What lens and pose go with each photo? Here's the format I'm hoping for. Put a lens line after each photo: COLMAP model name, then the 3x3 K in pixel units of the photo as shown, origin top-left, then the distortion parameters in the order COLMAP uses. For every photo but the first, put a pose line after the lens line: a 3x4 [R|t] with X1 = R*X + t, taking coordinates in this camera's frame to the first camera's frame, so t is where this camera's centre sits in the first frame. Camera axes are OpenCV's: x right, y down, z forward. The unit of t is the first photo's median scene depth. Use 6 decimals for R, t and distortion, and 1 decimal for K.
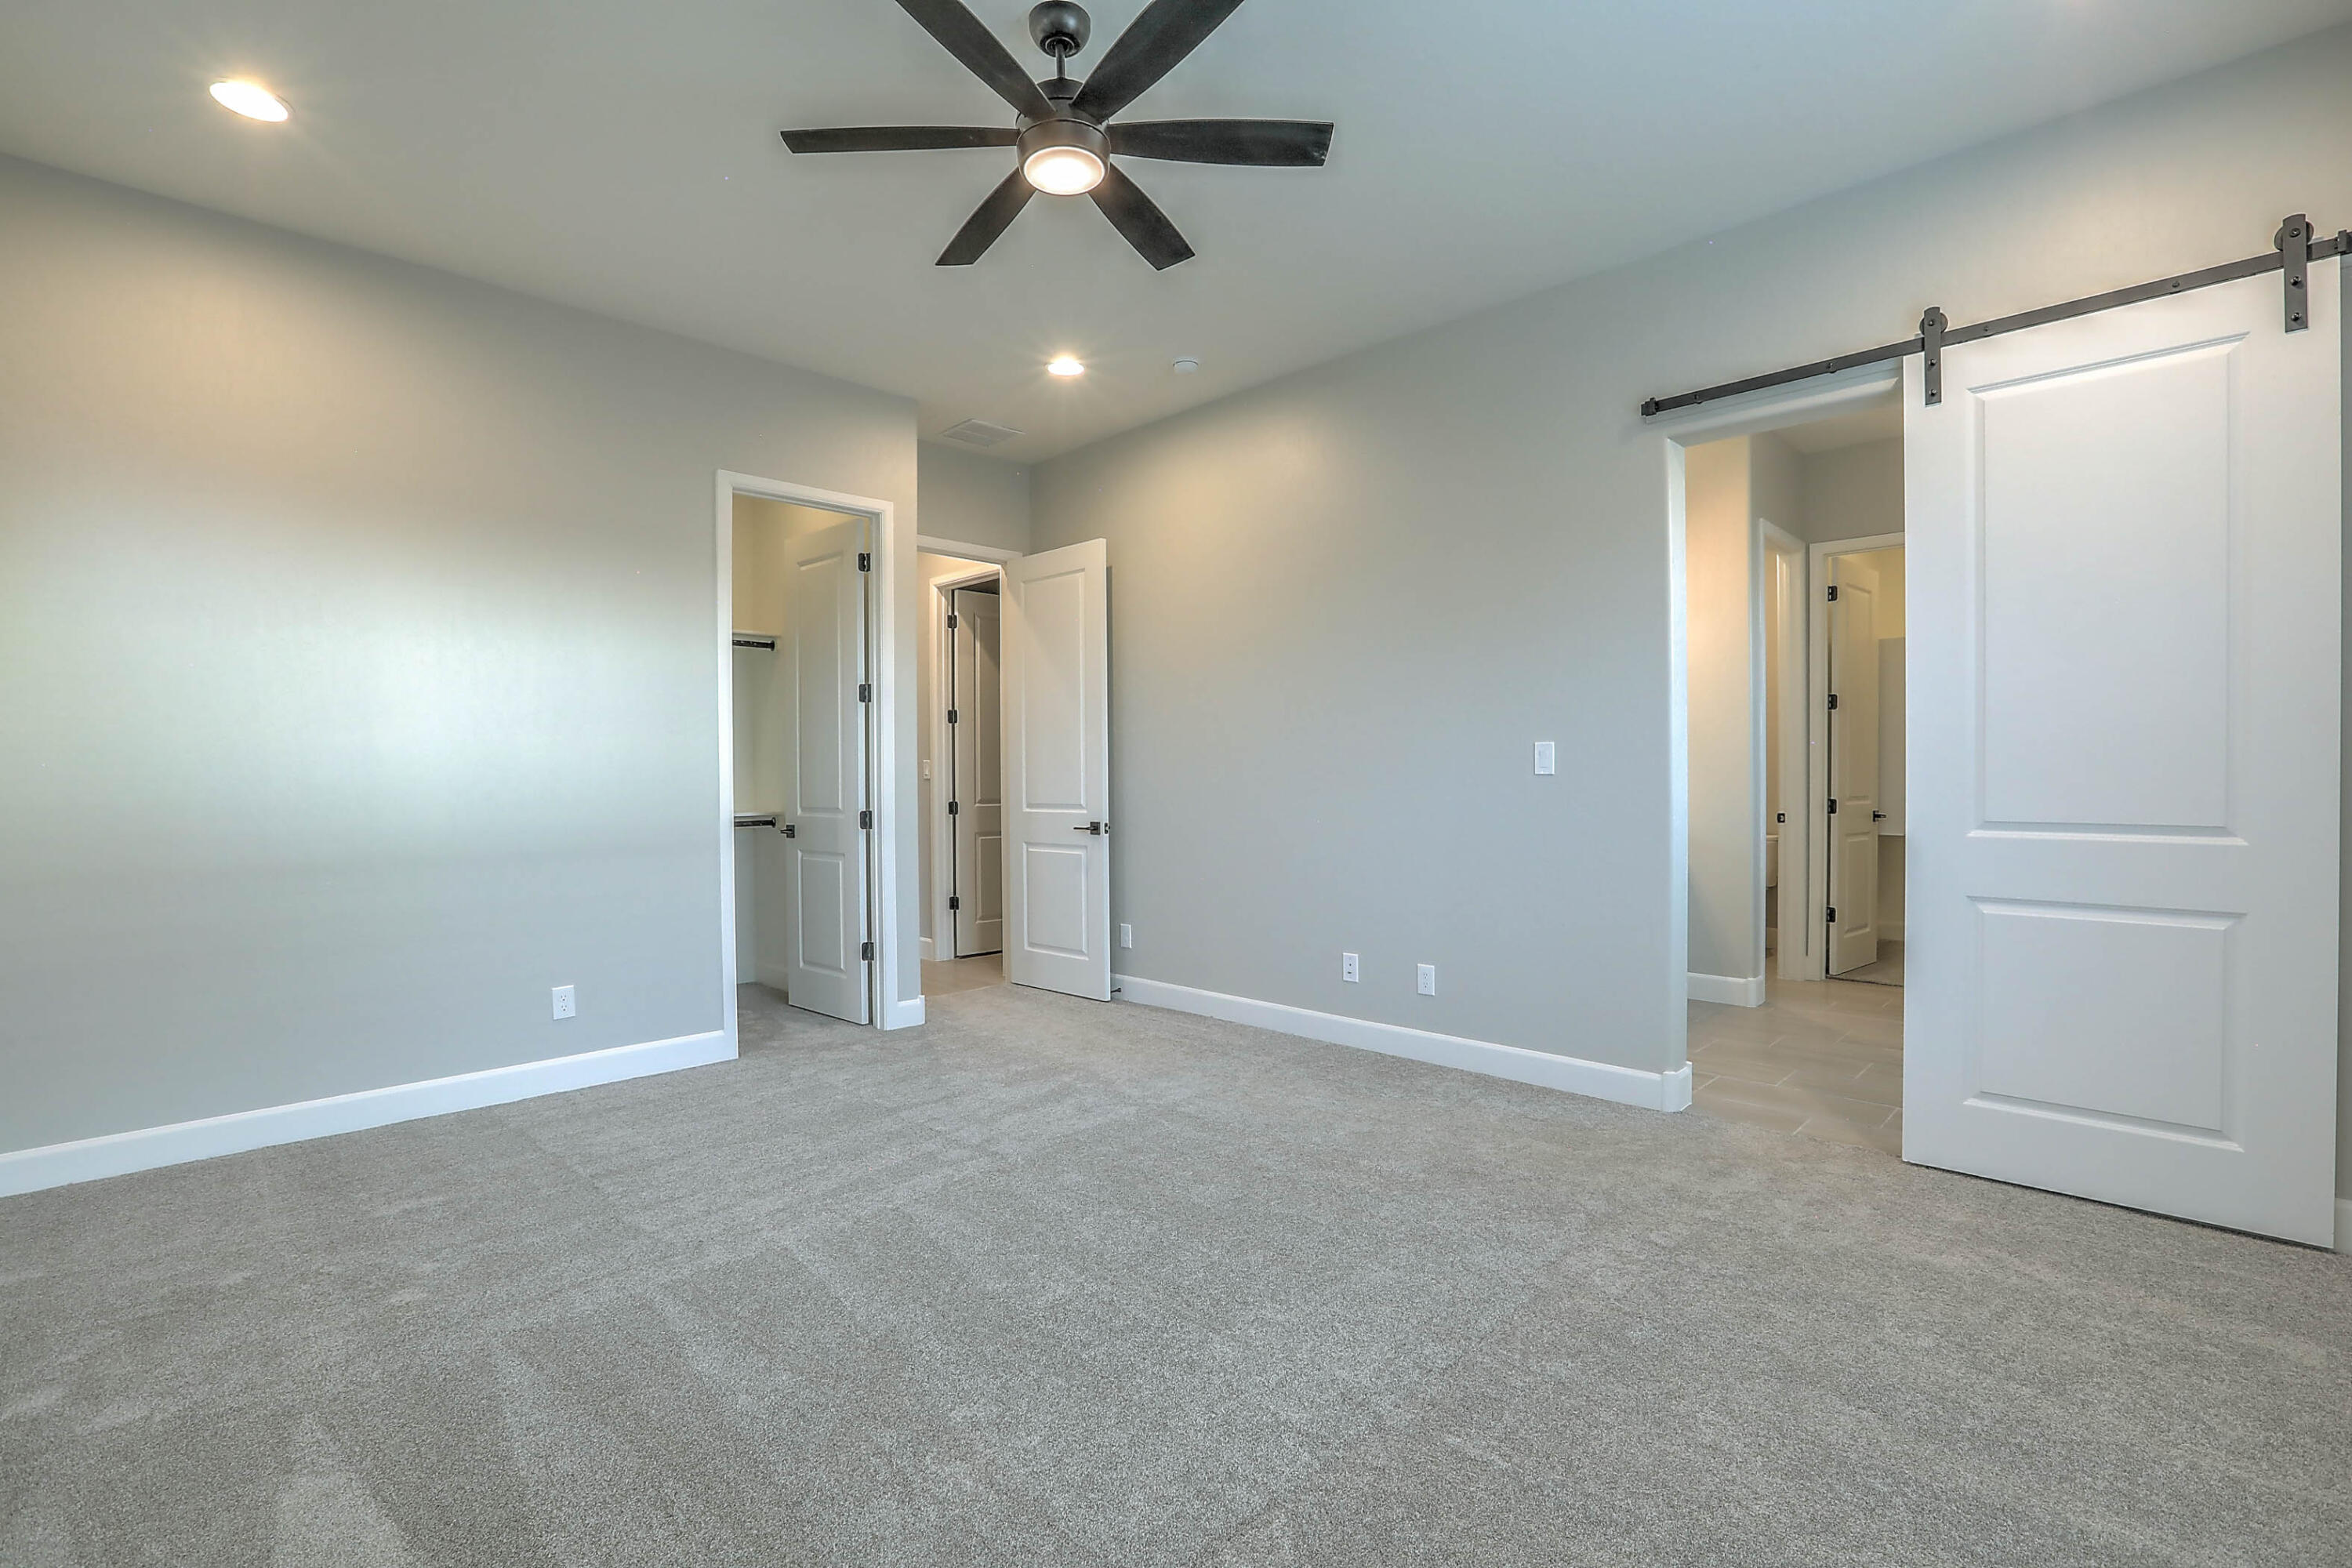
lens RADIAL K [[1064.8, 0, 1163.3], [0, 1064.8, 768.0], [0, 0, 1]] dist [-0.047703, 0.014257]
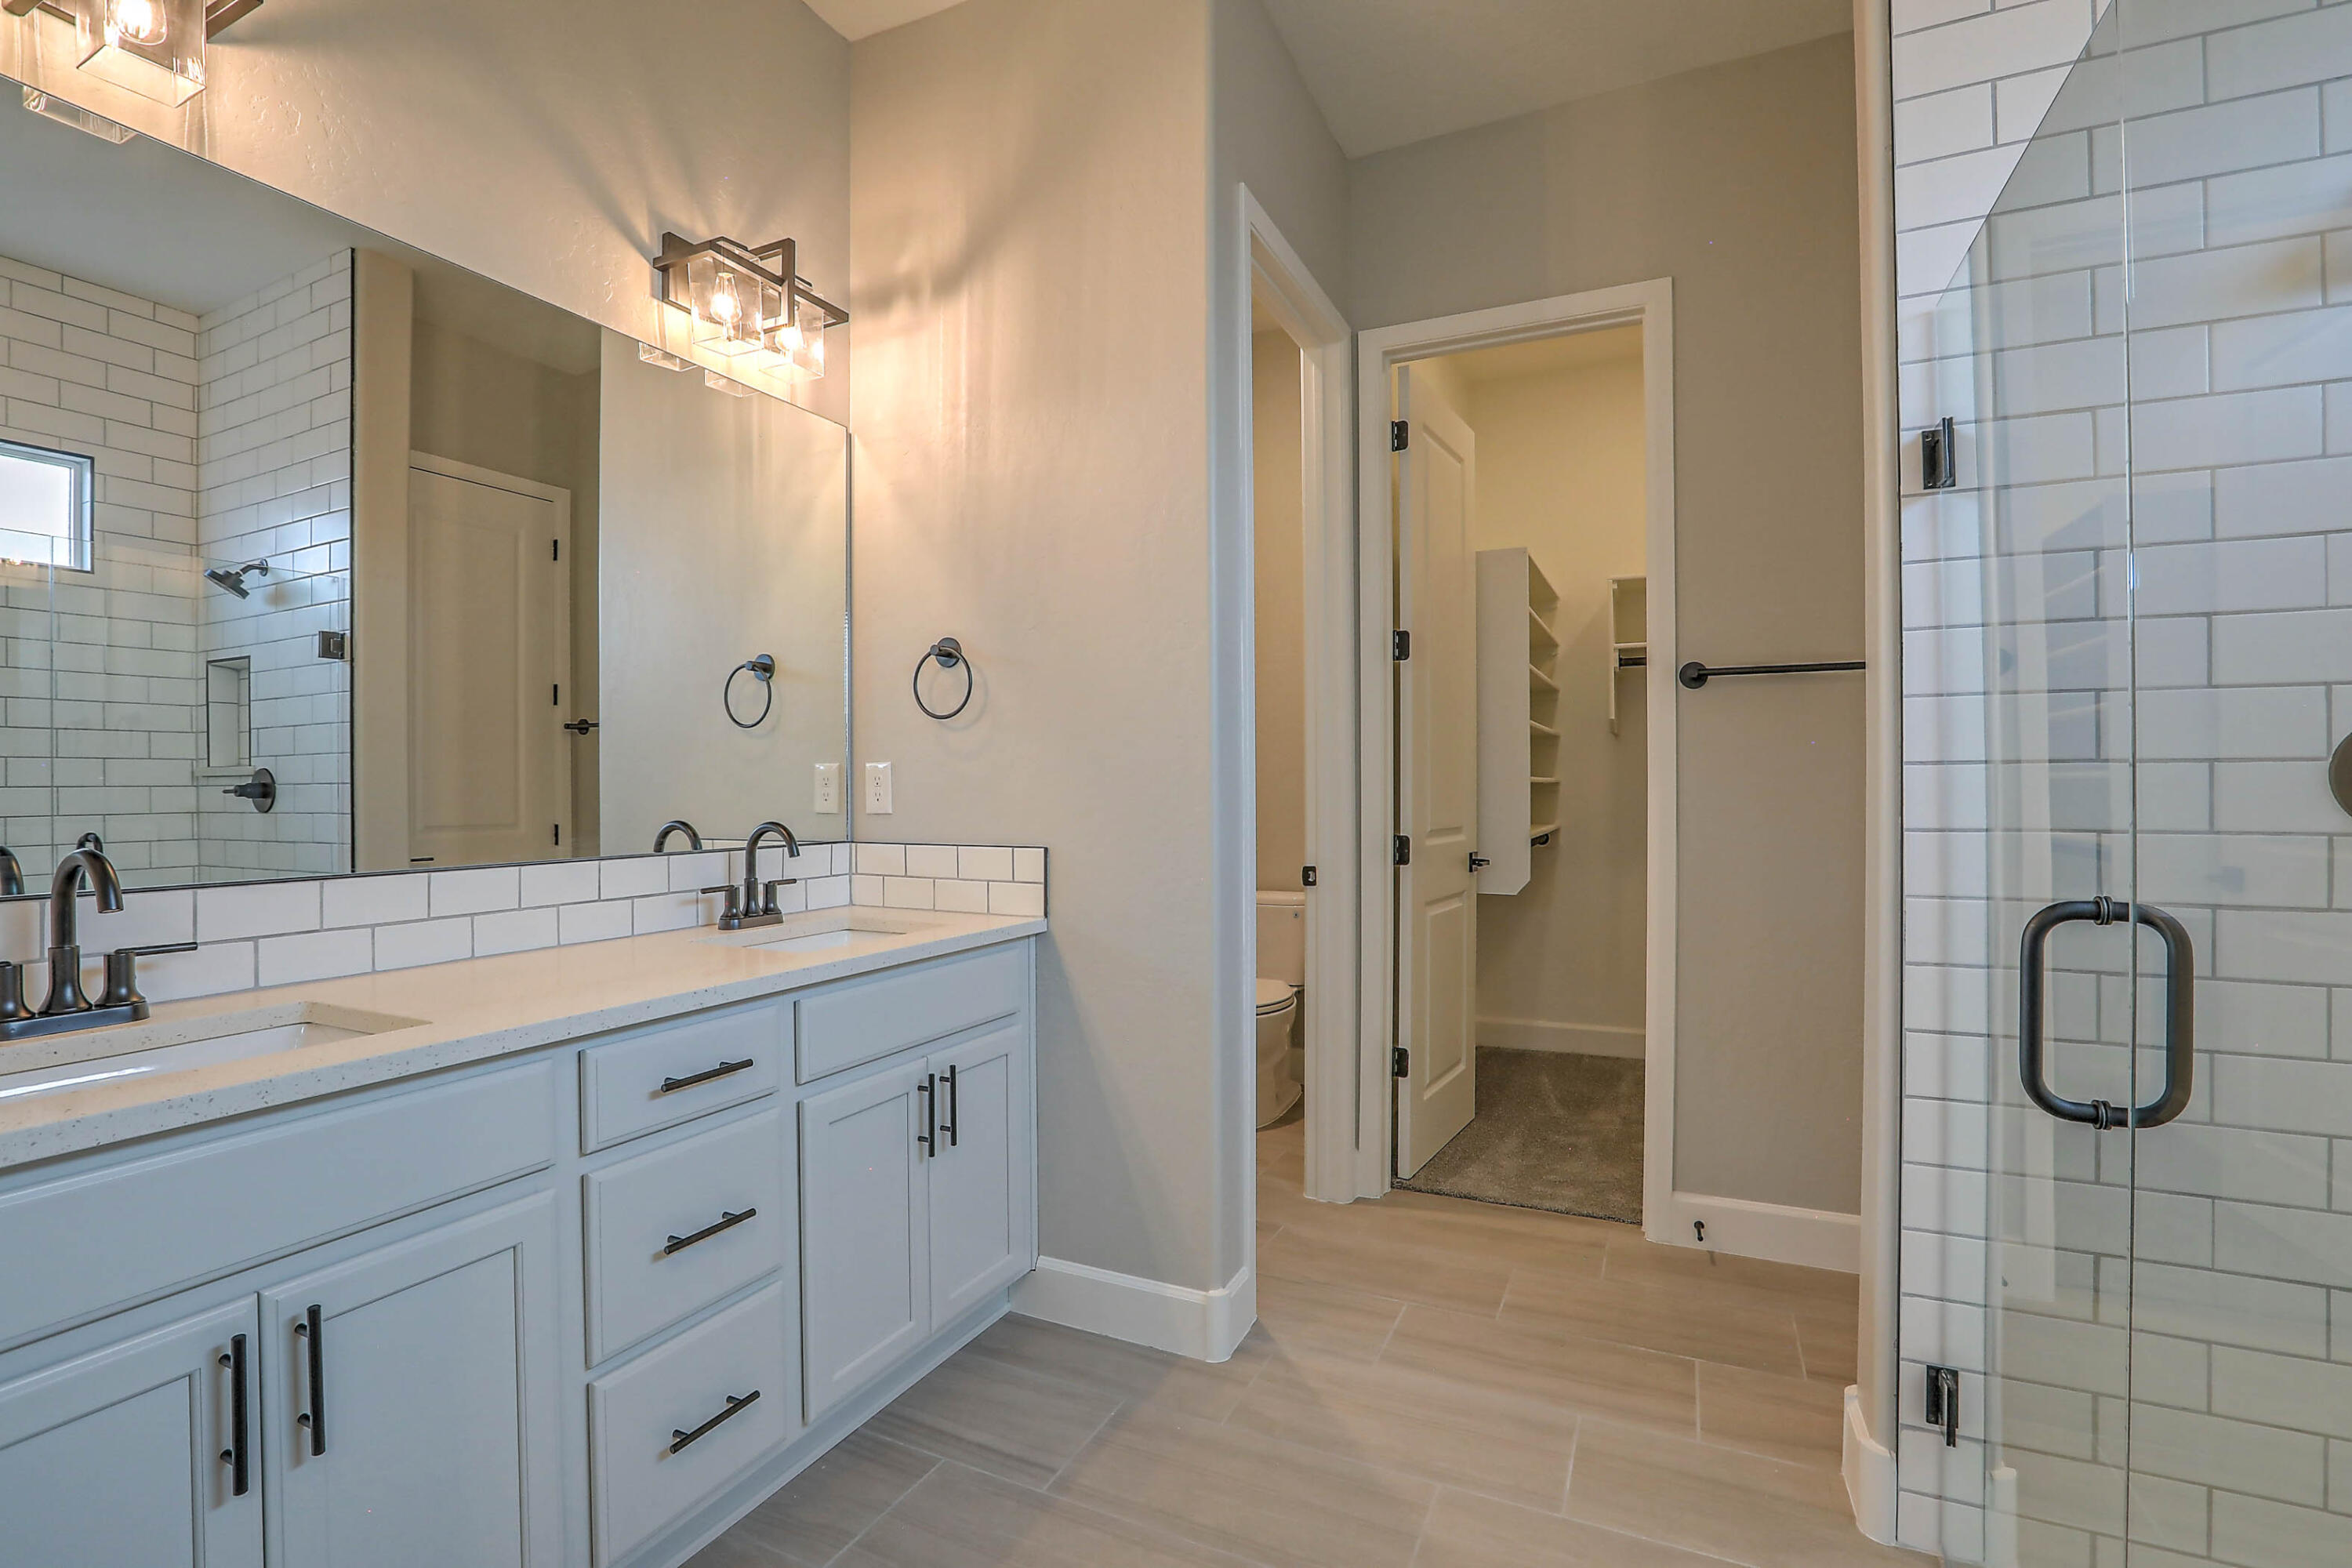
lens RADIAL K [[1064.8, 0, 1155.9], [0, 1064.8, 775.5], [0, 0, 1]] dist [-0.047703, 0.014257]
pose [[0.947726, 0.001113, 0.319082, 0.360539], [0.003179, 0.999911, -0.012931, 0.006652], [-0.319068, 0.013270, 0.947639, 0.547235]]
